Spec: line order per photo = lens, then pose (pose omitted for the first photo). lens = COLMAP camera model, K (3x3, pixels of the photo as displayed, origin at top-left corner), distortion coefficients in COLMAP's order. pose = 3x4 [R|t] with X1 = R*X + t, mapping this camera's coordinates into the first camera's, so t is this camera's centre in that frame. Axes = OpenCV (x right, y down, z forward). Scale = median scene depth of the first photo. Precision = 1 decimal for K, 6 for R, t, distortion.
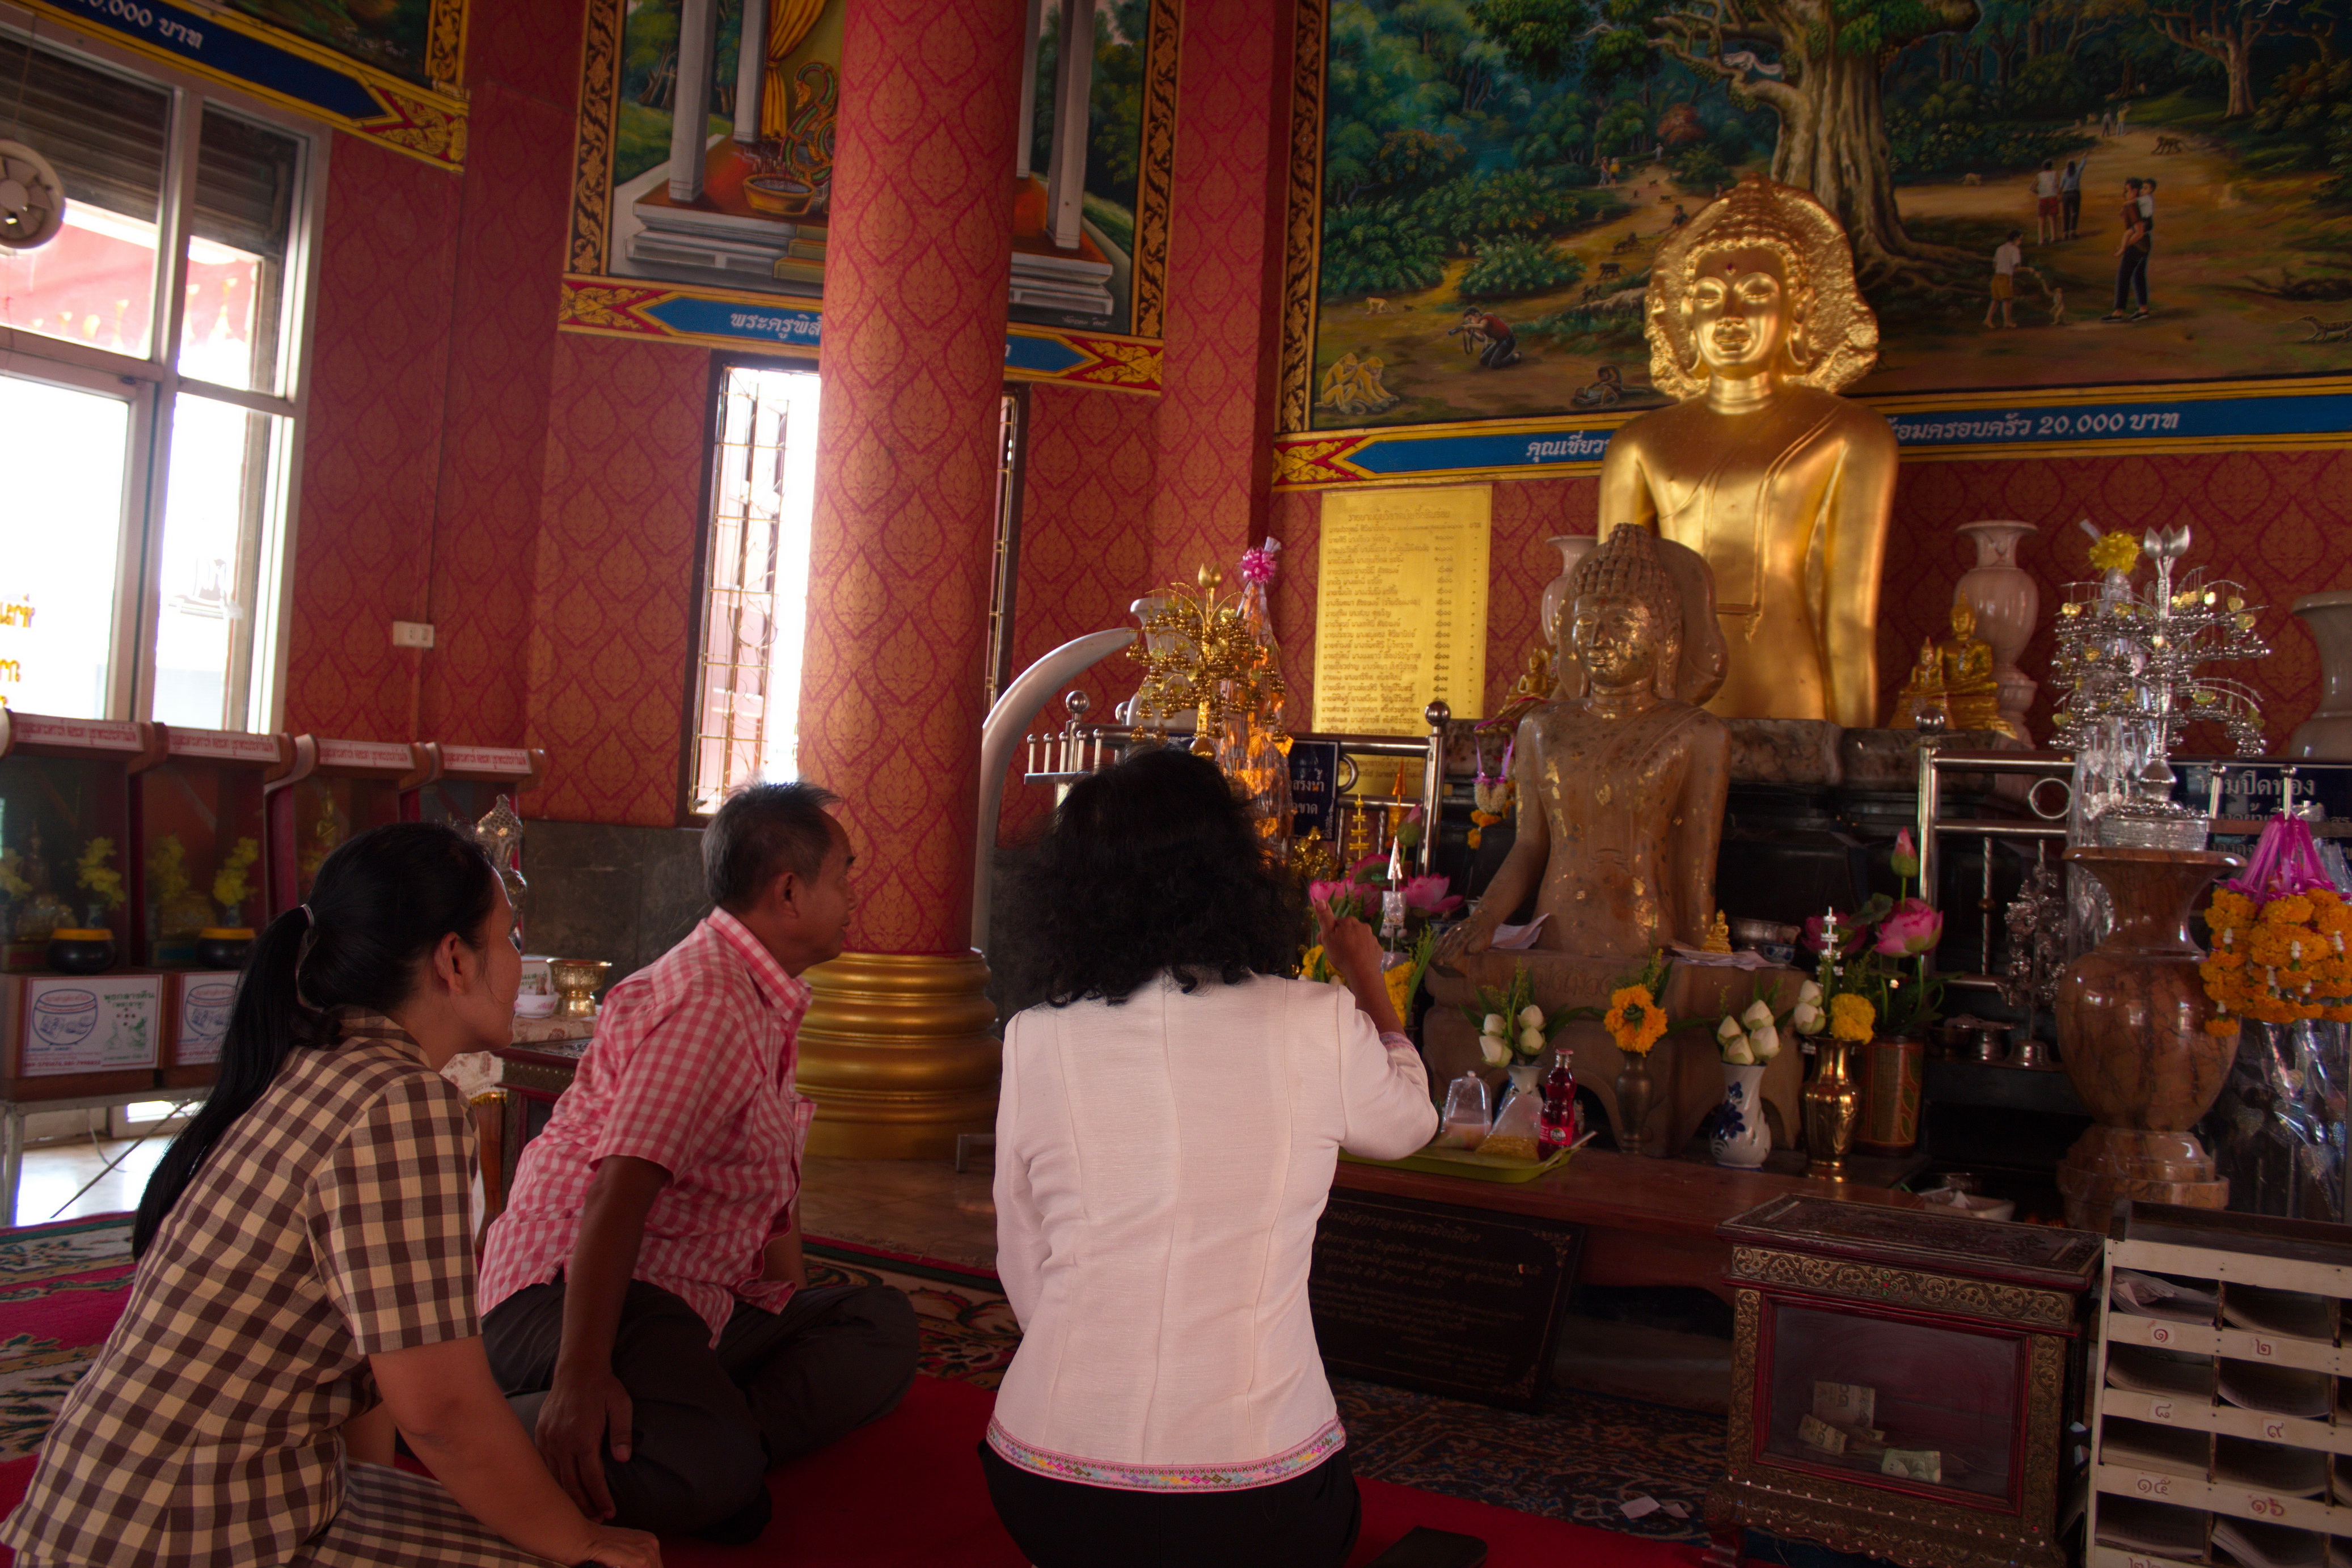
lens RADIAL K [[2008.0, 0, 1176.0], [0, 2008.0, 784.0], [0, 0, 1]] dist [-0.170273, 0.164104]
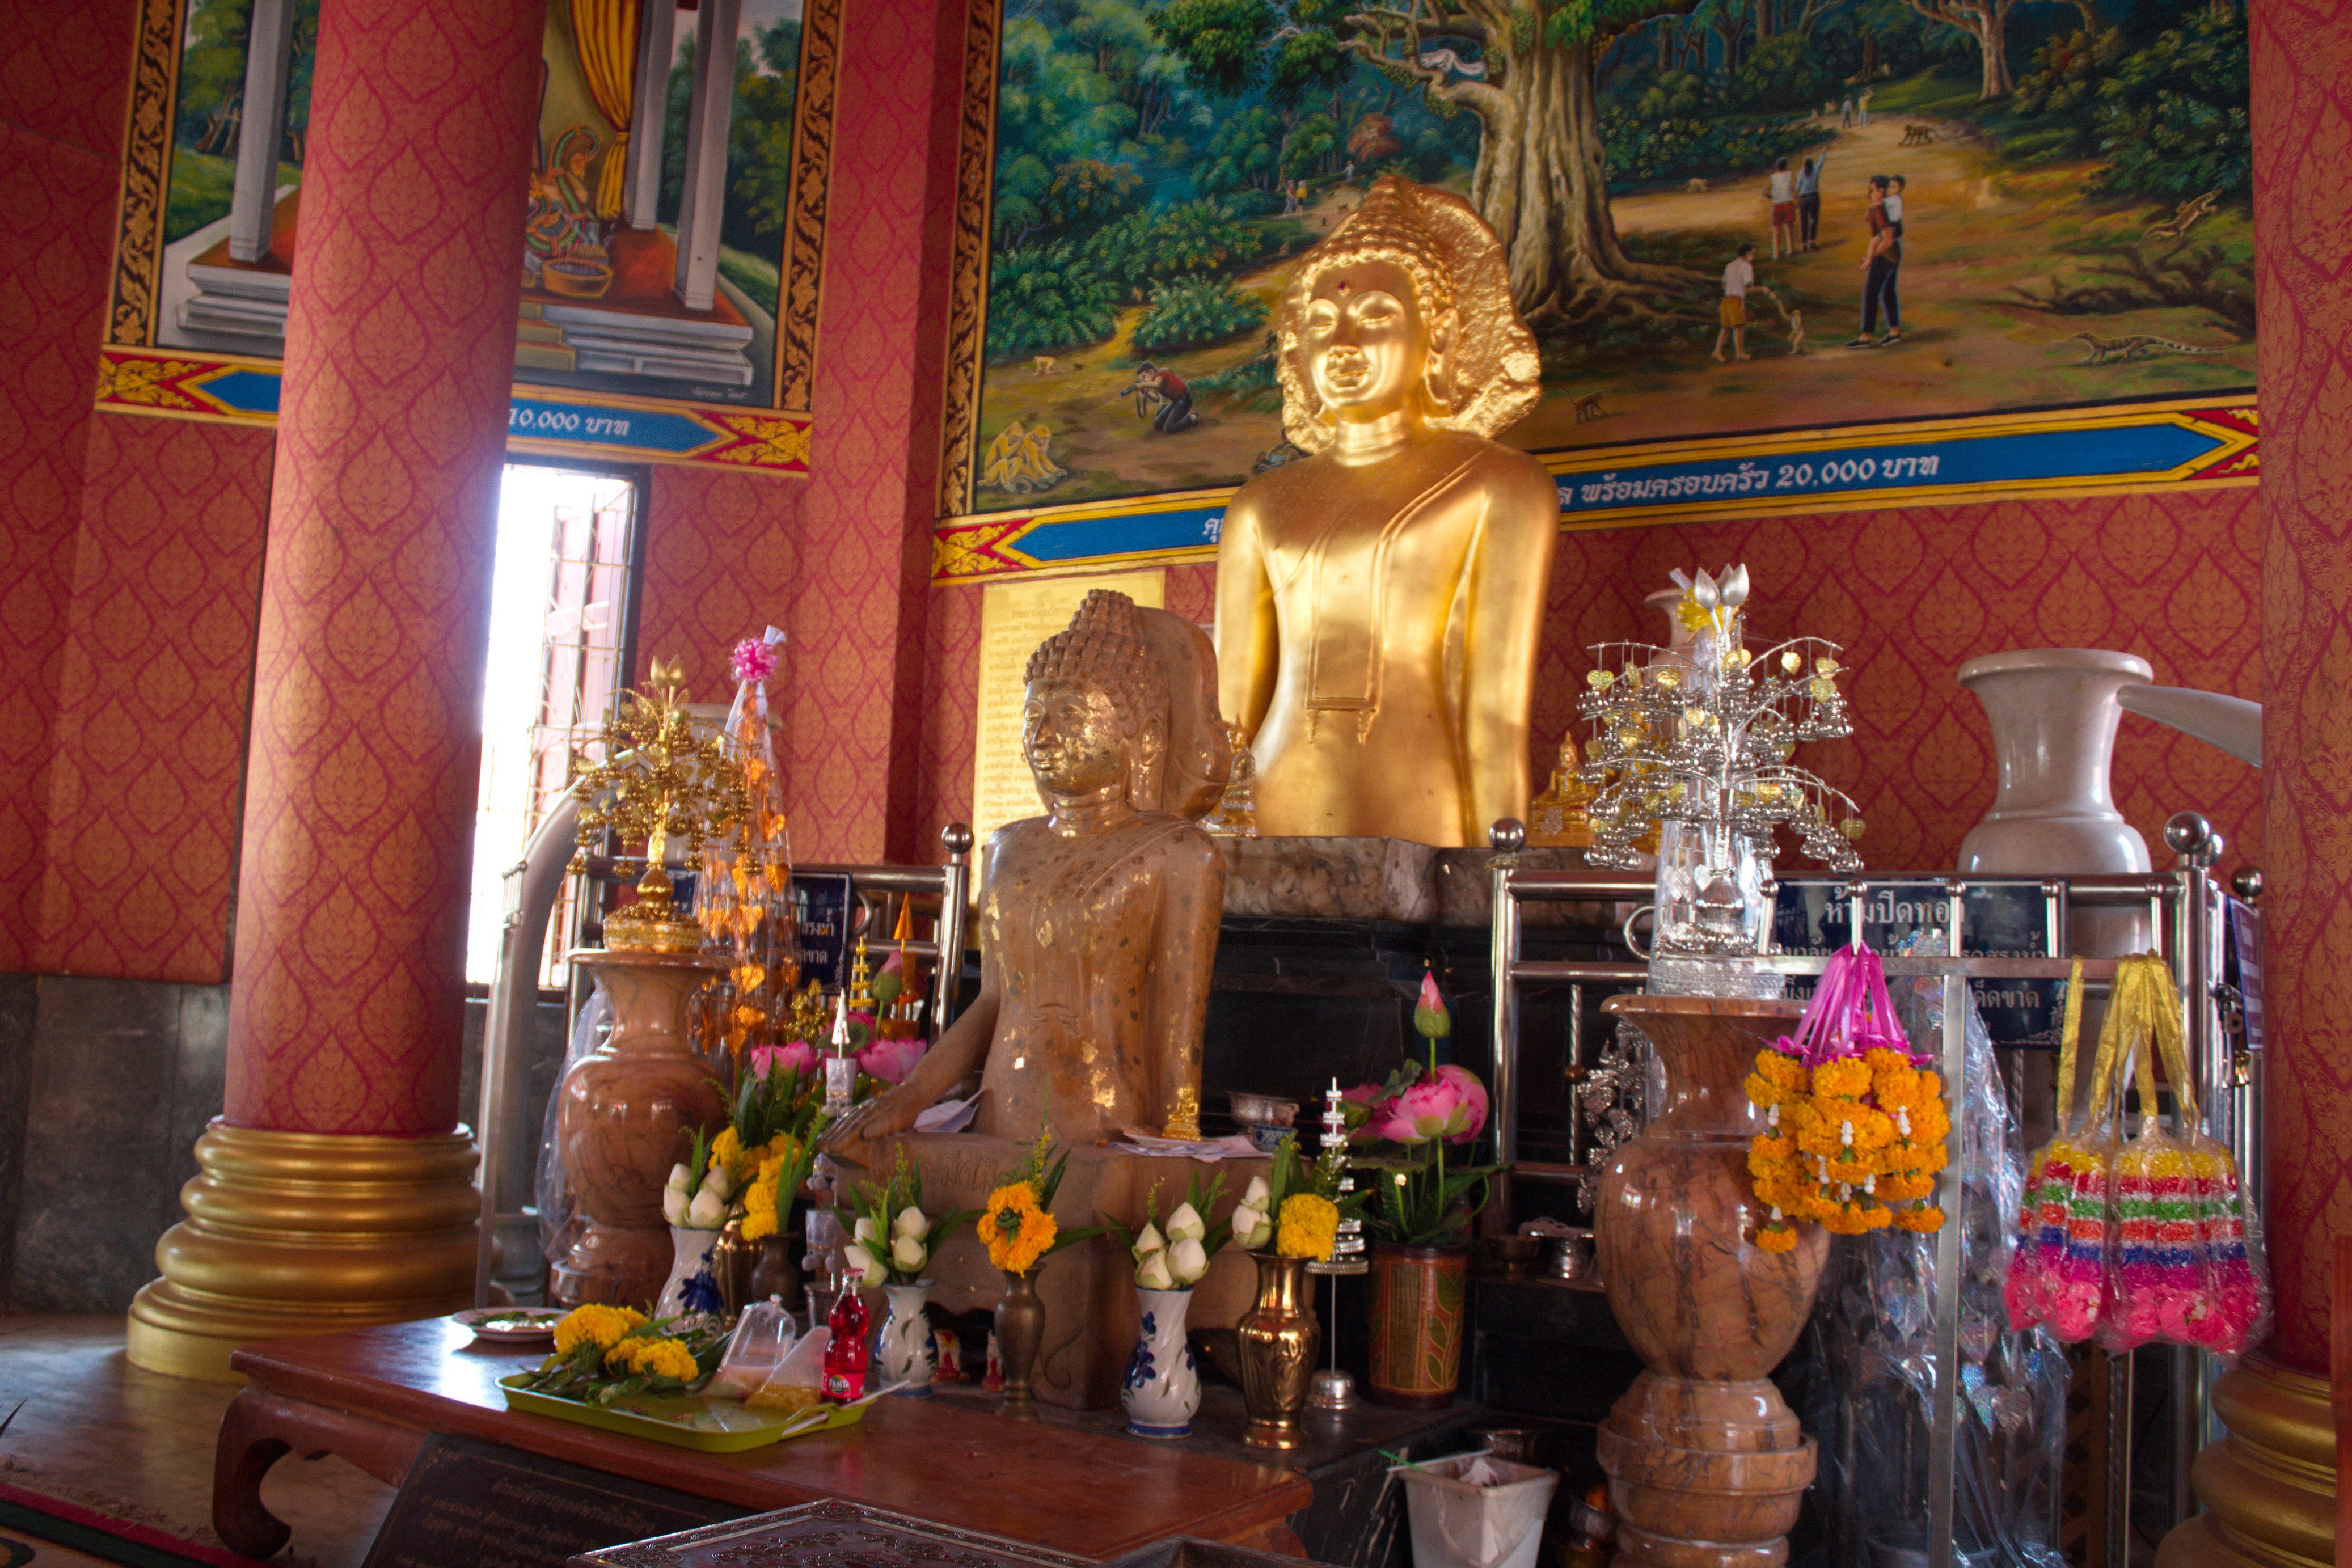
lens RADIAL K [[2165.5, 0, 1176.0], [0, 2165.5, 784.0], [0, 0, 1]] dist [-0.158778, 0.162032]
pose [[0.999744, -0.010469, -0.020081, 0.196005], [0.008985, 0.997319, -0.072624, 0.006130], [0.020788, 0.072425, 0.997157, 0.107420]]
